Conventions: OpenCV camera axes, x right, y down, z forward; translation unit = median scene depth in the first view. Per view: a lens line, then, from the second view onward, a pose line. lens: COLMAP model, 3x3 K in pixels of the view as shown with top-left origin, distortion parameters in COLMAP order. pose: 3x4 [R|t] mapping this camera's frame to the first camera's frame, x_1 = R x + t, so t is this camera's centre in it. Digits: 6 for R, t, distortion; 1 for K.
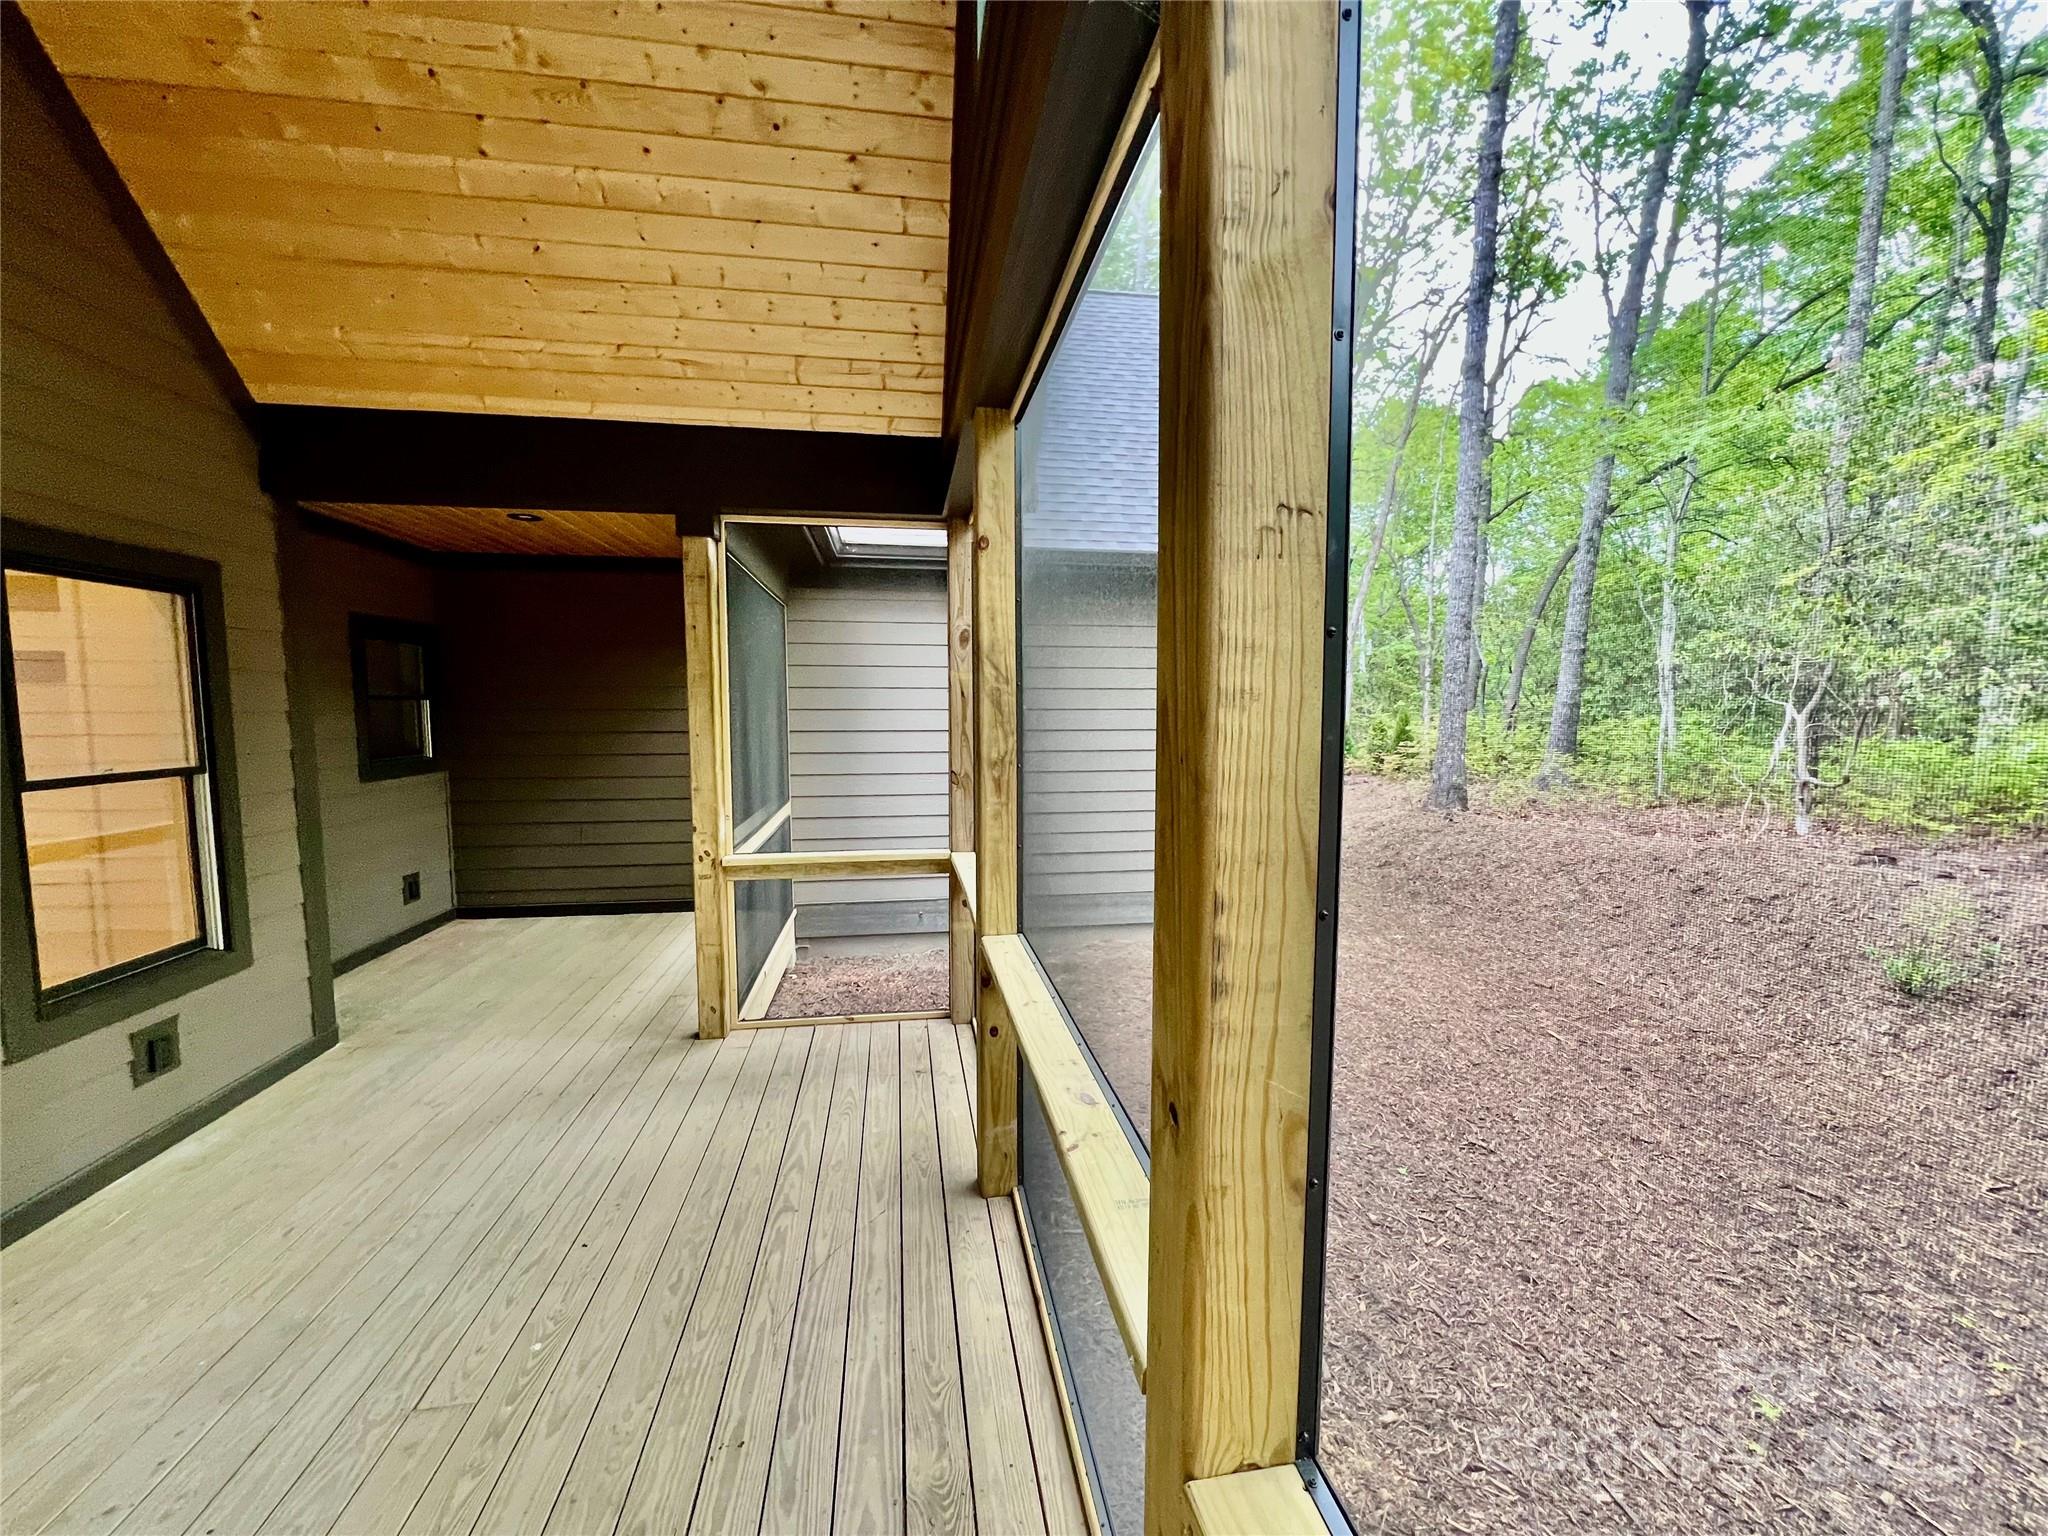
lens RADIAL K [[816.8, 0, 1026.0], [0, 816.8, 770.9], [0, 0, 1]] dist [0.001933, 0.000030]
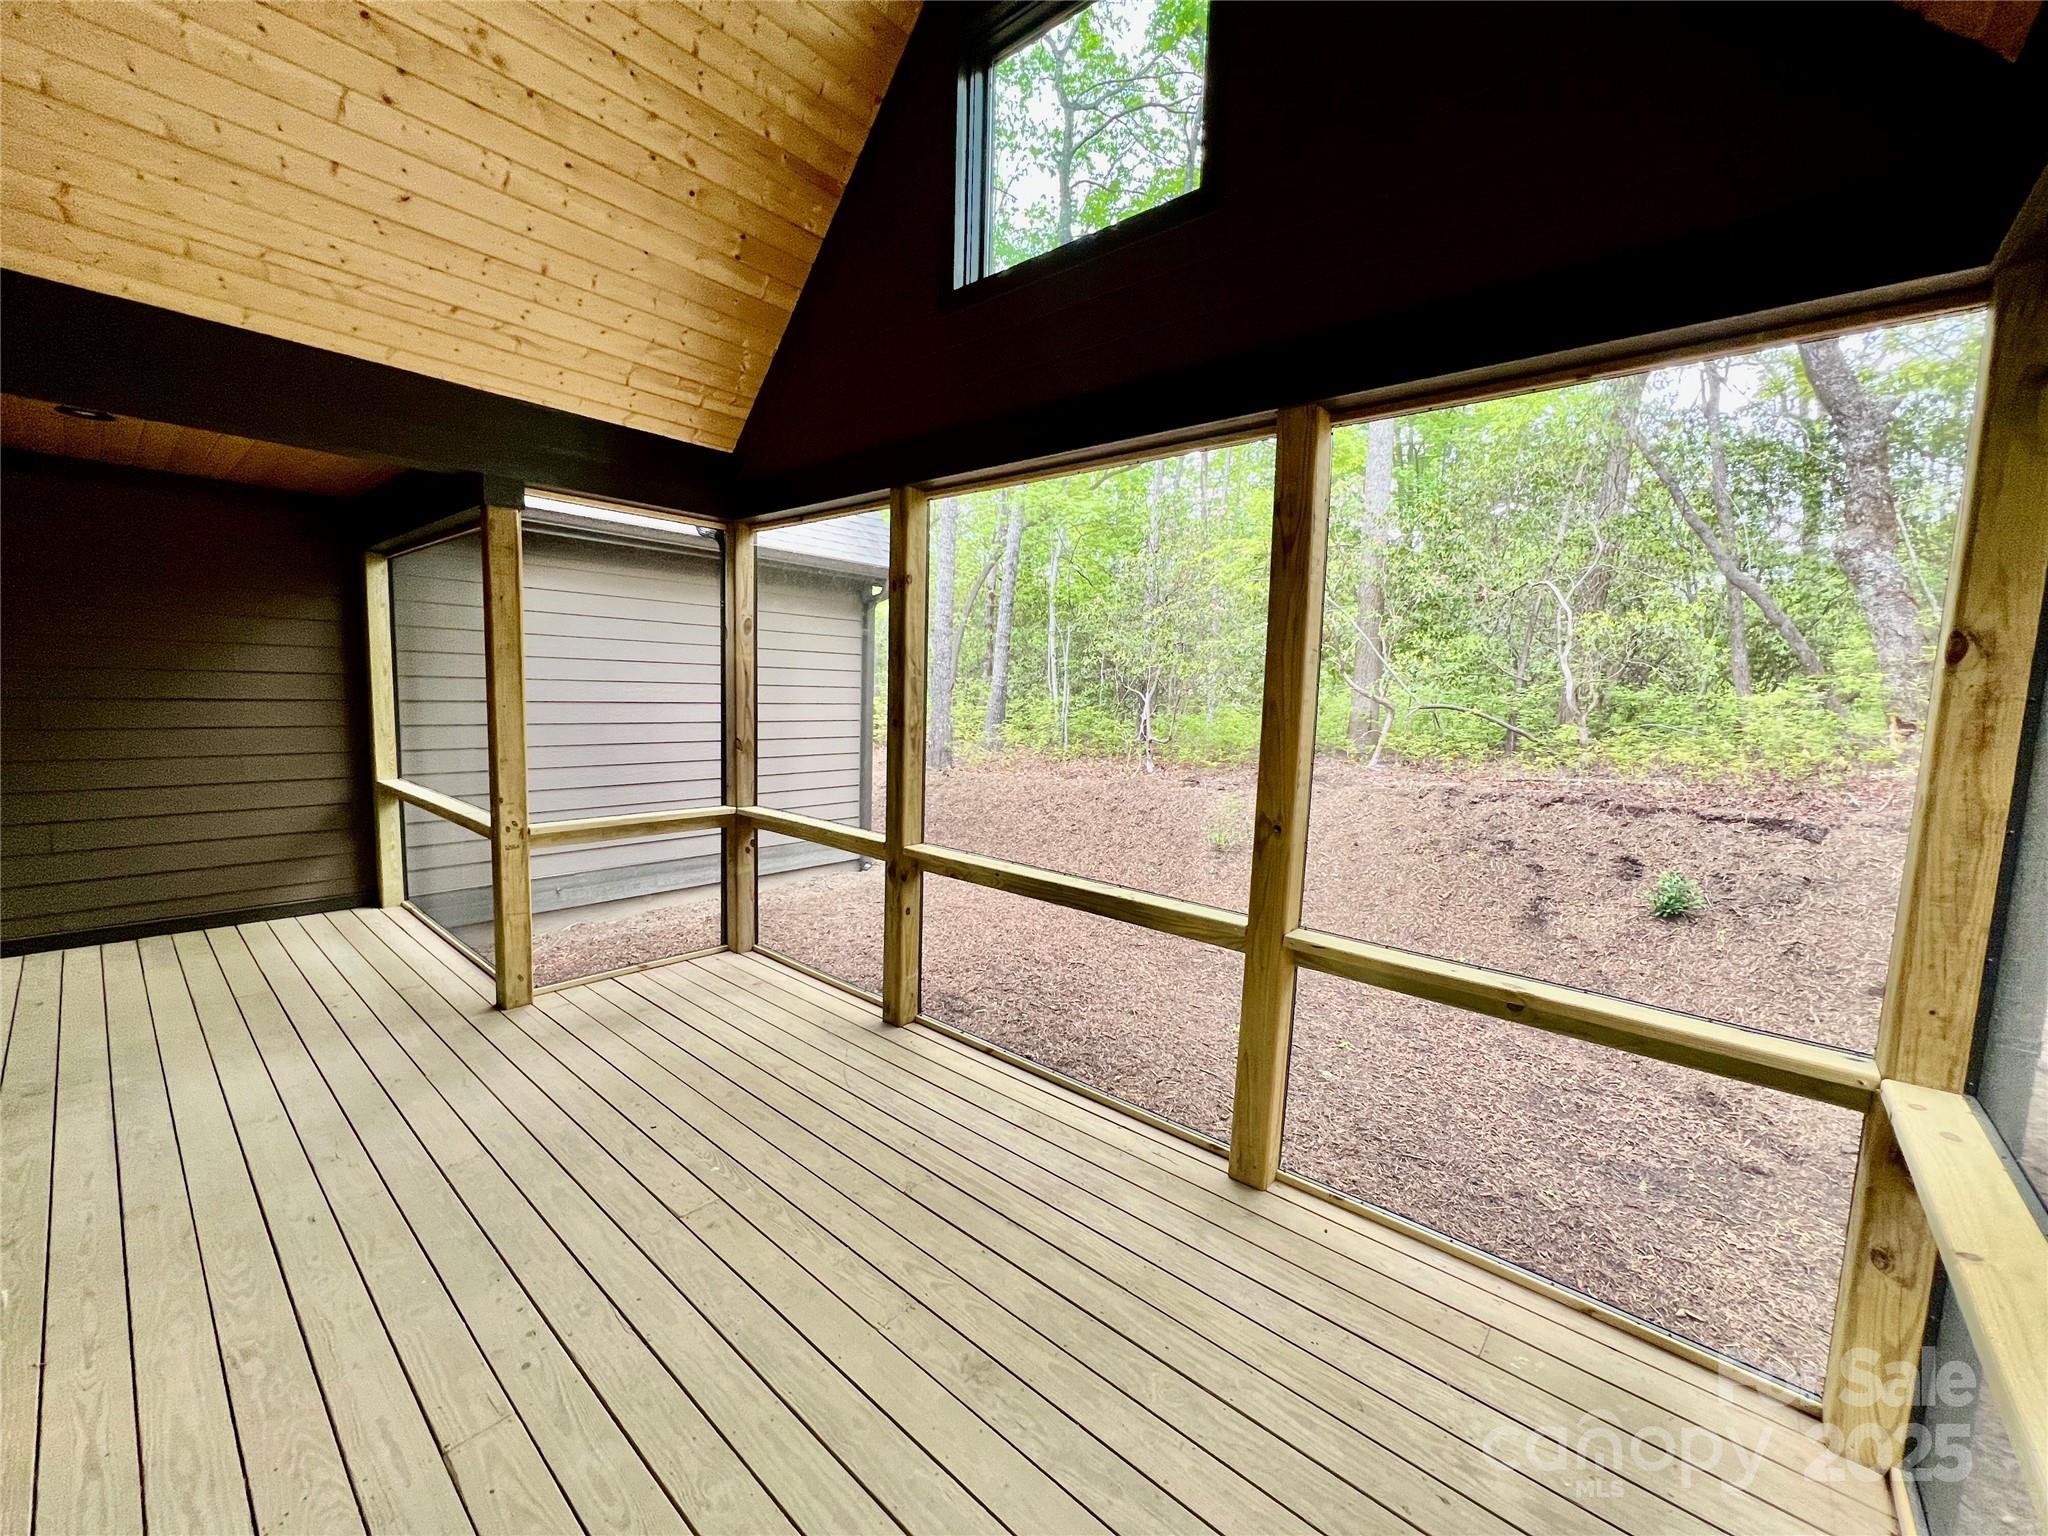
lens RADIAL K [[816.8, 0, 1027.4], [0, 816.8, 769.3], [0, 0, 1]] dist [0.001933, 0.000030]
pose [[0.766676, -0.038723, 0.640866, -0.528285], [0.016768, 0.999047, 0.040306, 0.003634], [-0.641815, -0.020156, 0.766594, -0.170736]]
